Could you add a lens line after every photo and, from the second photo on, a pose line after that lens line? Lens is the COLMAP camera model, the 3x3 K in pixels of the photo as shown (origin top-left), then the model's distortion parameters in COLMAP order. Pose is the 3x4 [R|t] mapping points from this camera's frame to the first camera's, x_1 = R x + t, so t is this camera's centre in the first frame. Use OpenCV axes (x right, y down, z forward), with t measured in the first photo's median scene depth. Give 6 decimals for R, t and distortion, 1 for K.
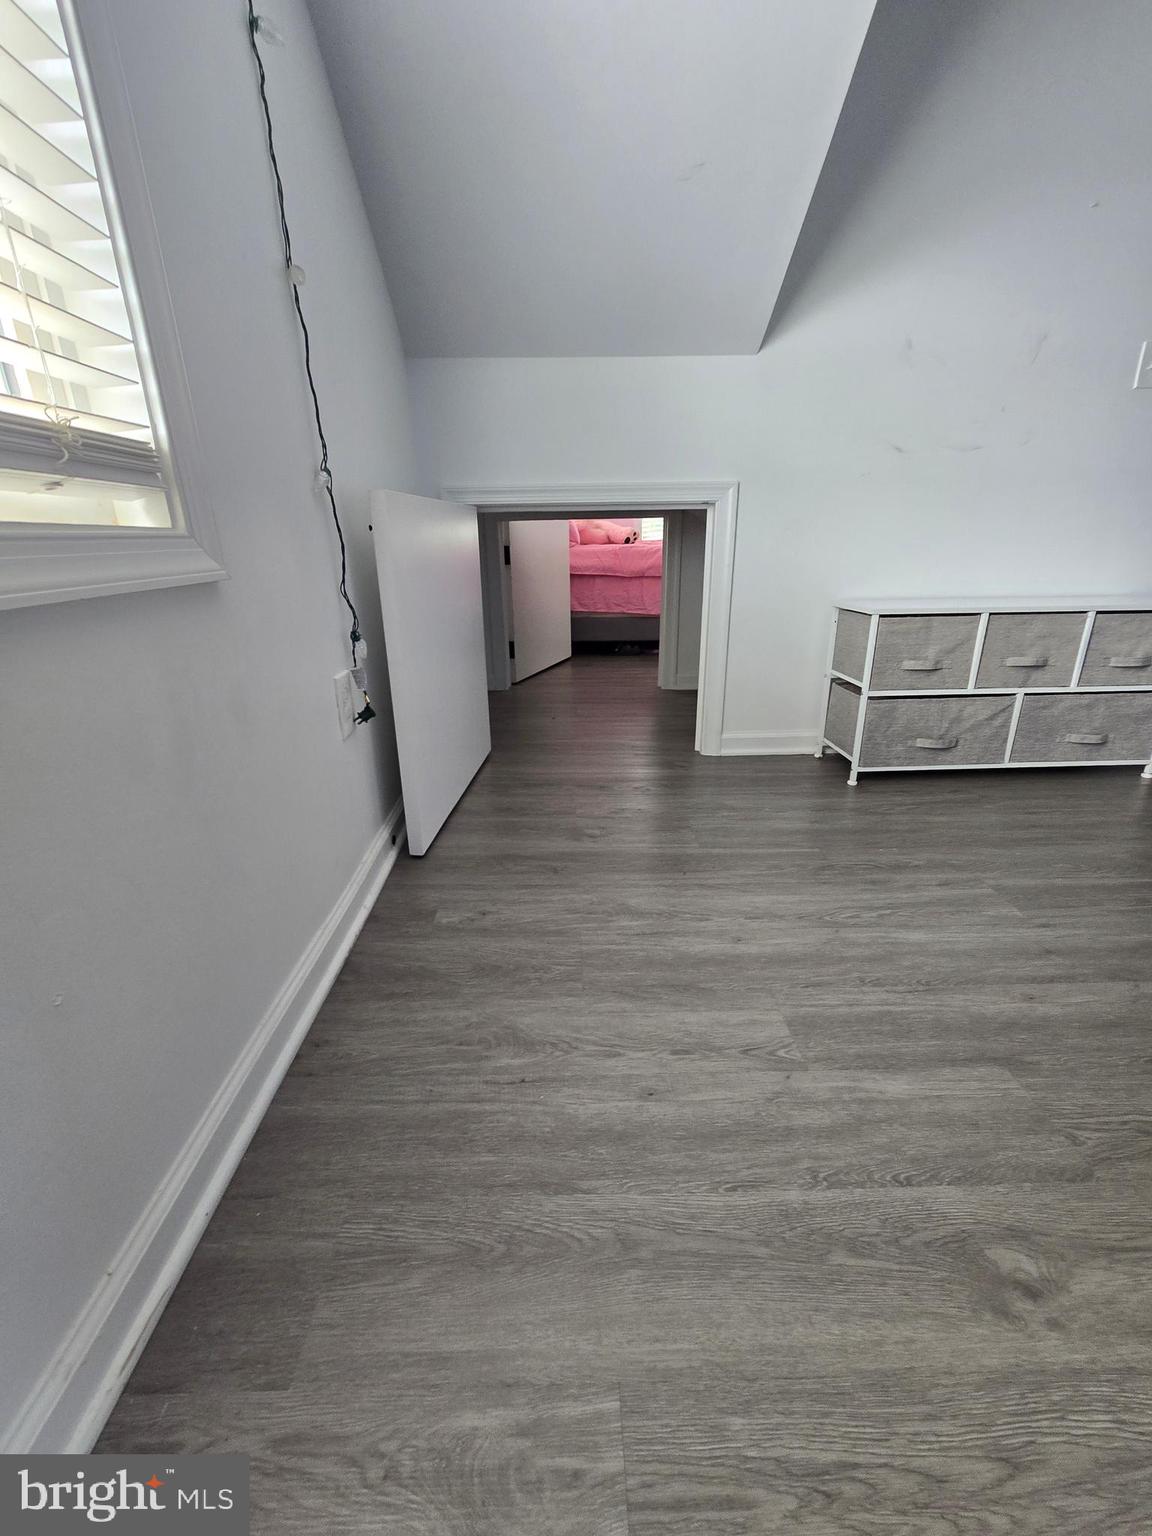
lens RADIAL K [[629.7, 0, 569.7], [0, 629.7, 772.4], [0, 0, 1]] dist [-0.004586, 0.000817]
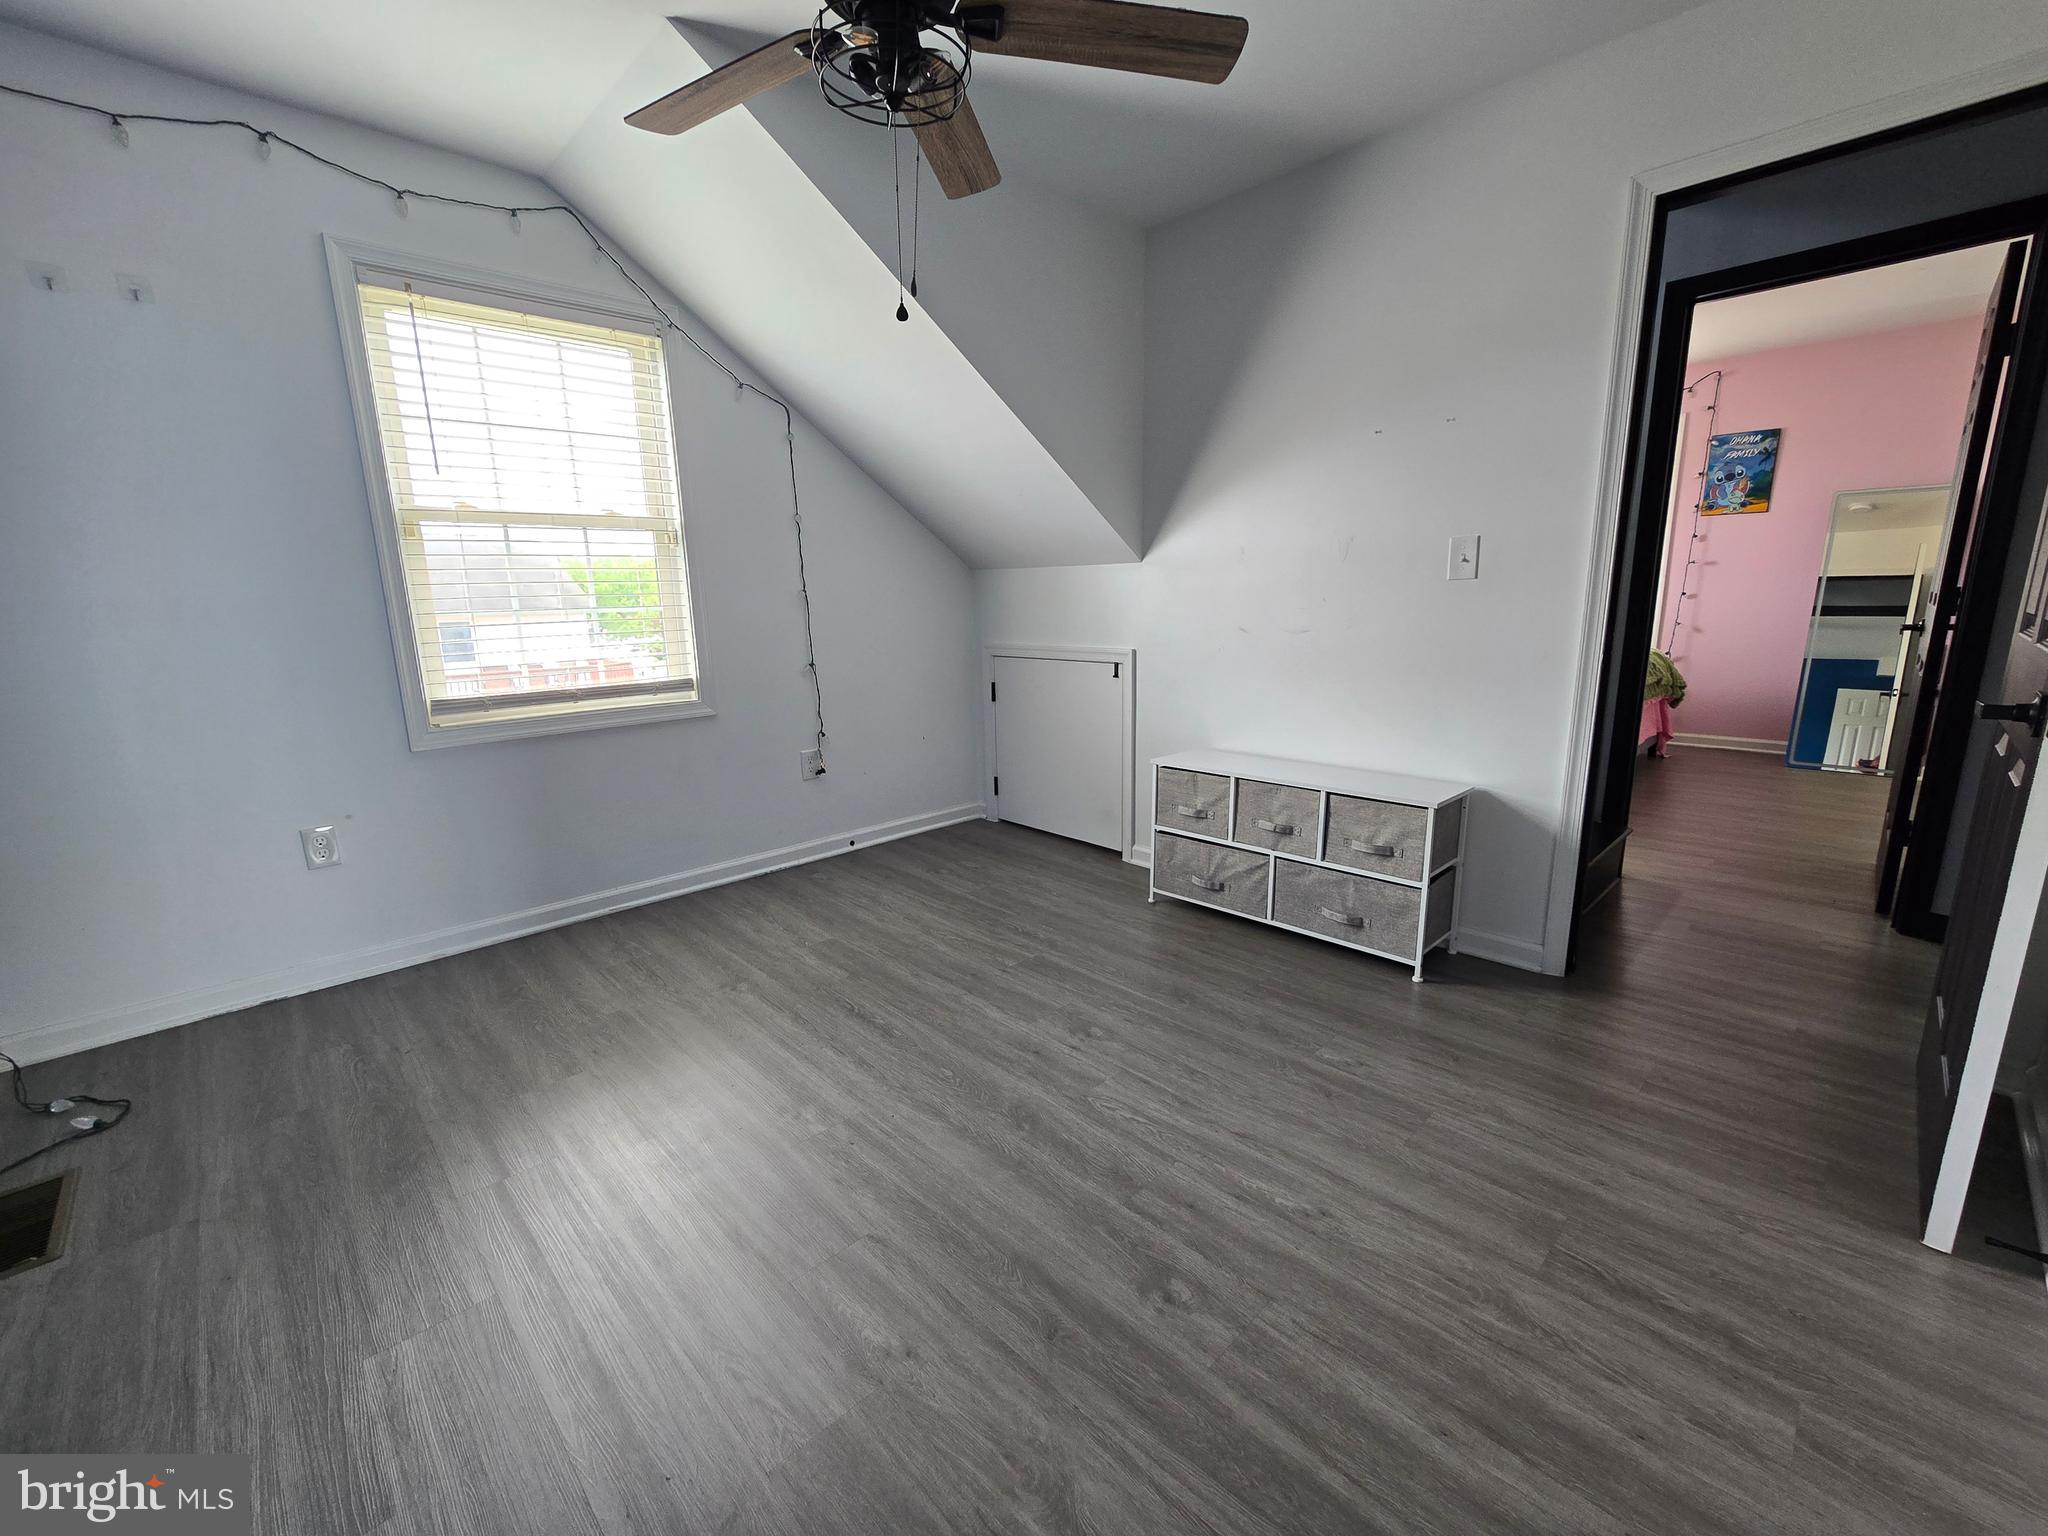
lens RADIAL K [[839.5, 0, 1012.6], [0, 839.5, 772.8], [0, 0, 1]] dist [-0.004586, 0.000817]
pose [[0.675979, 0.153825, -0.720687, 1.804625], [-0.243413, 0.969688, -0.021340, -0.156193], [0.695559, 0.189851, 0.692932, -0.417151]]
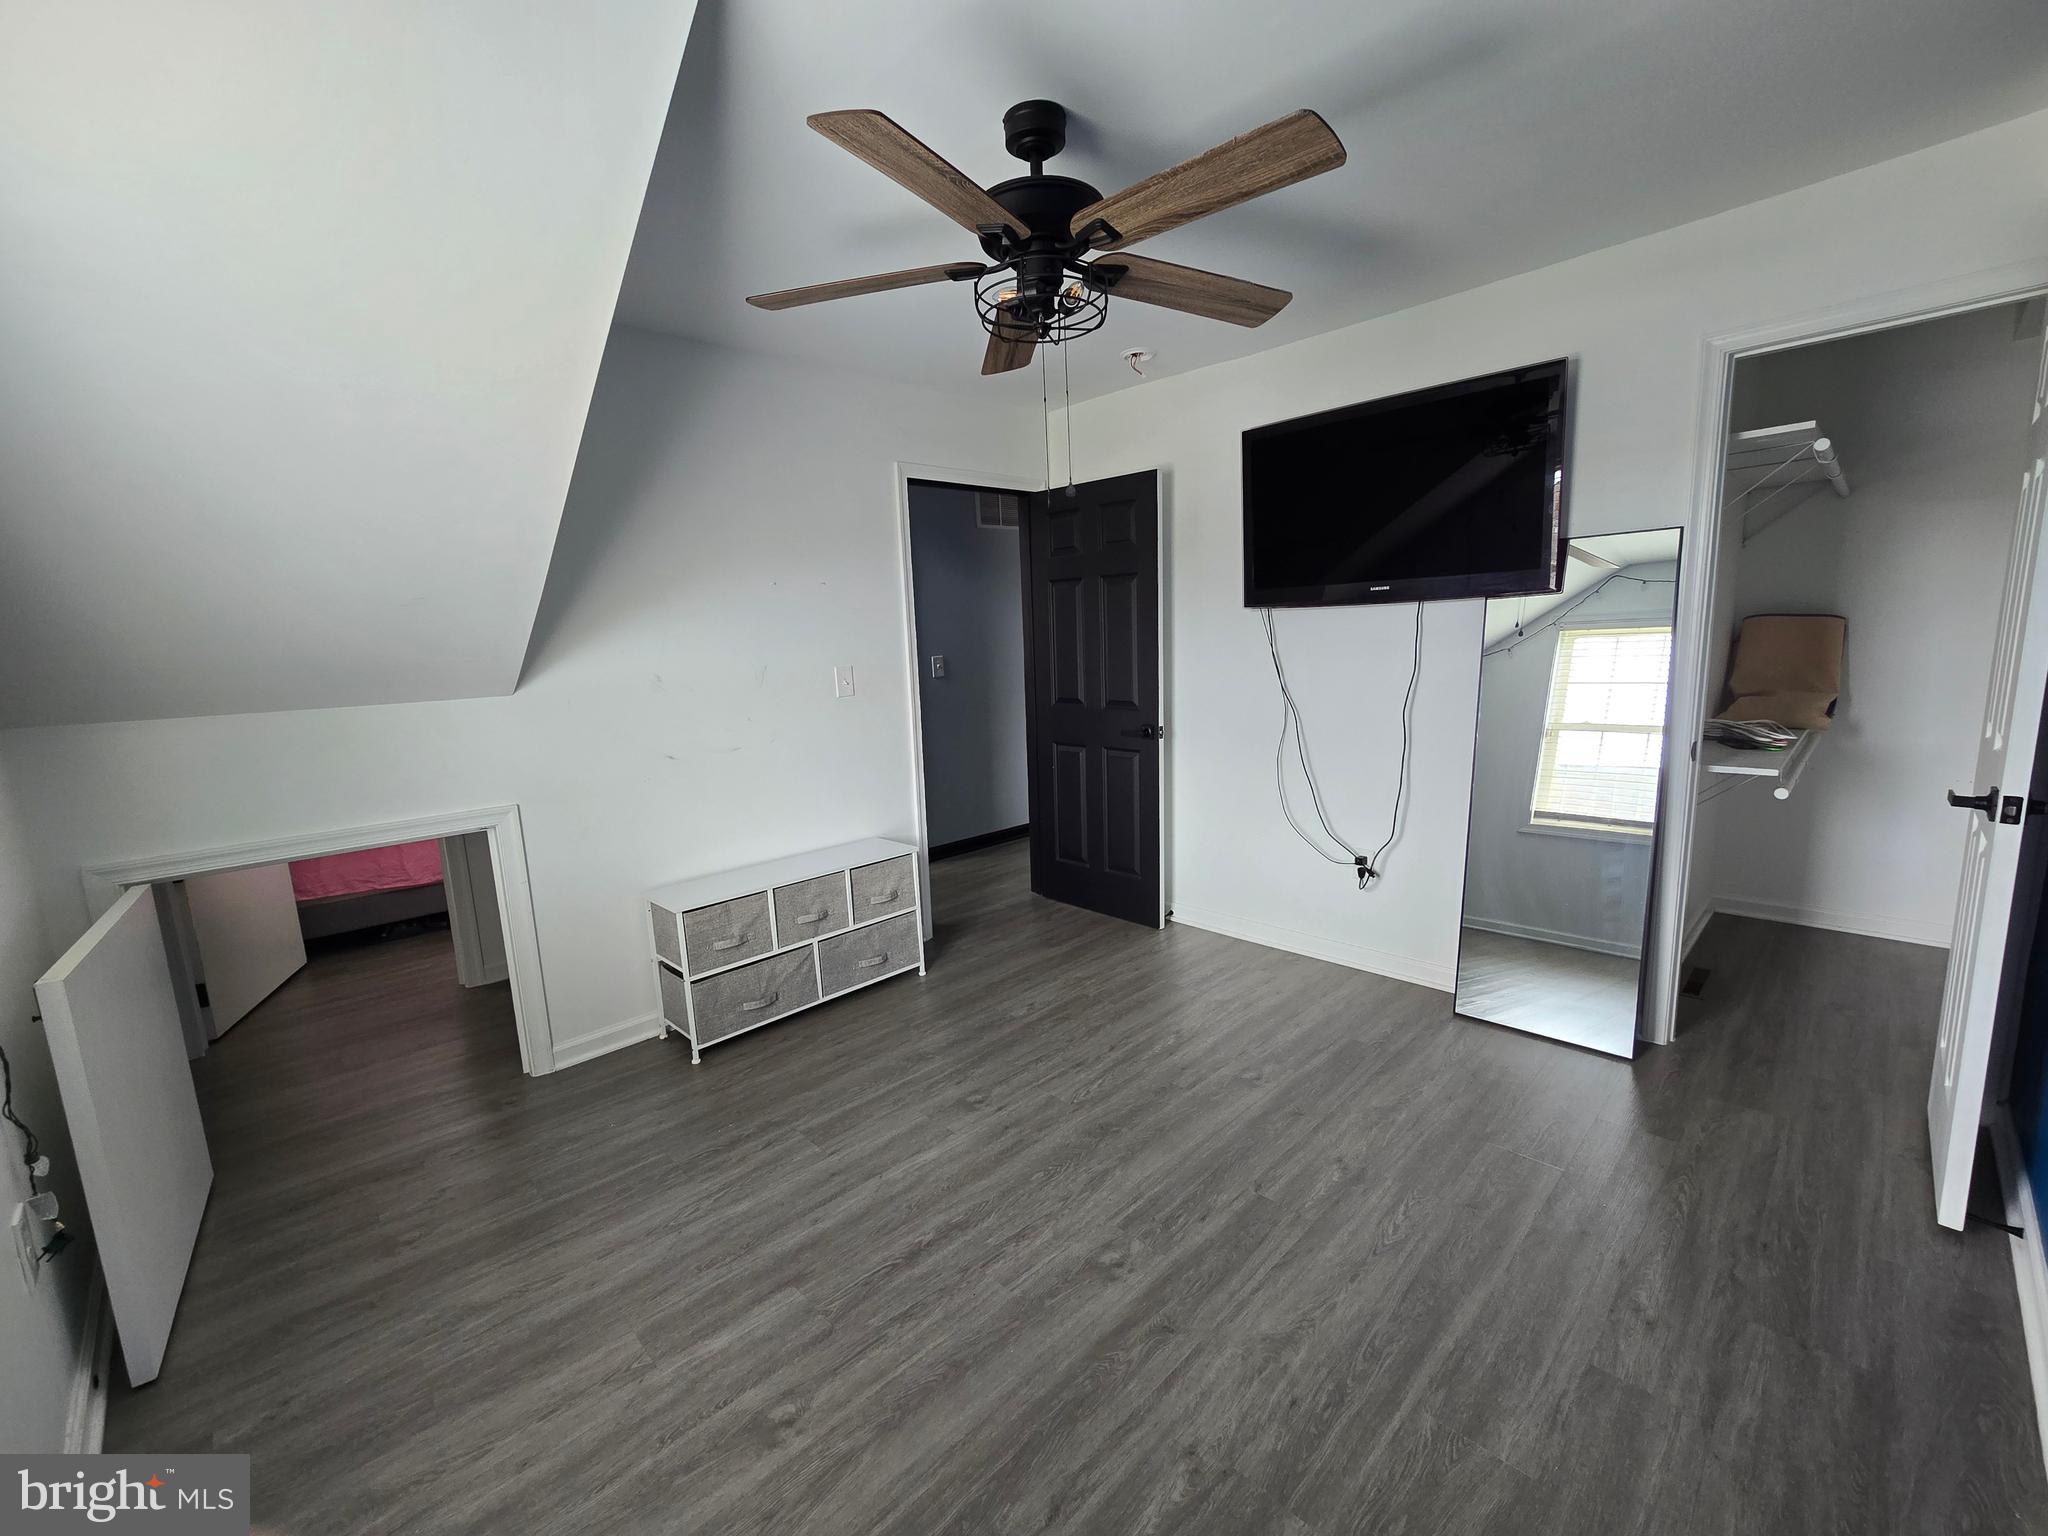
lens RADIAL K [[839.5, 0, 1026.7], [0, 839.5, 780.2], [0, 0, 1]] dist [-0.004586, 0.000817]
pose [[0.725390, -0.128781, 0.676184, -0.053067], [0.260740, 0.960546, -0.096777, -0.204907], [-0.637043, 0.246509, 0.730349, -0.658257]]
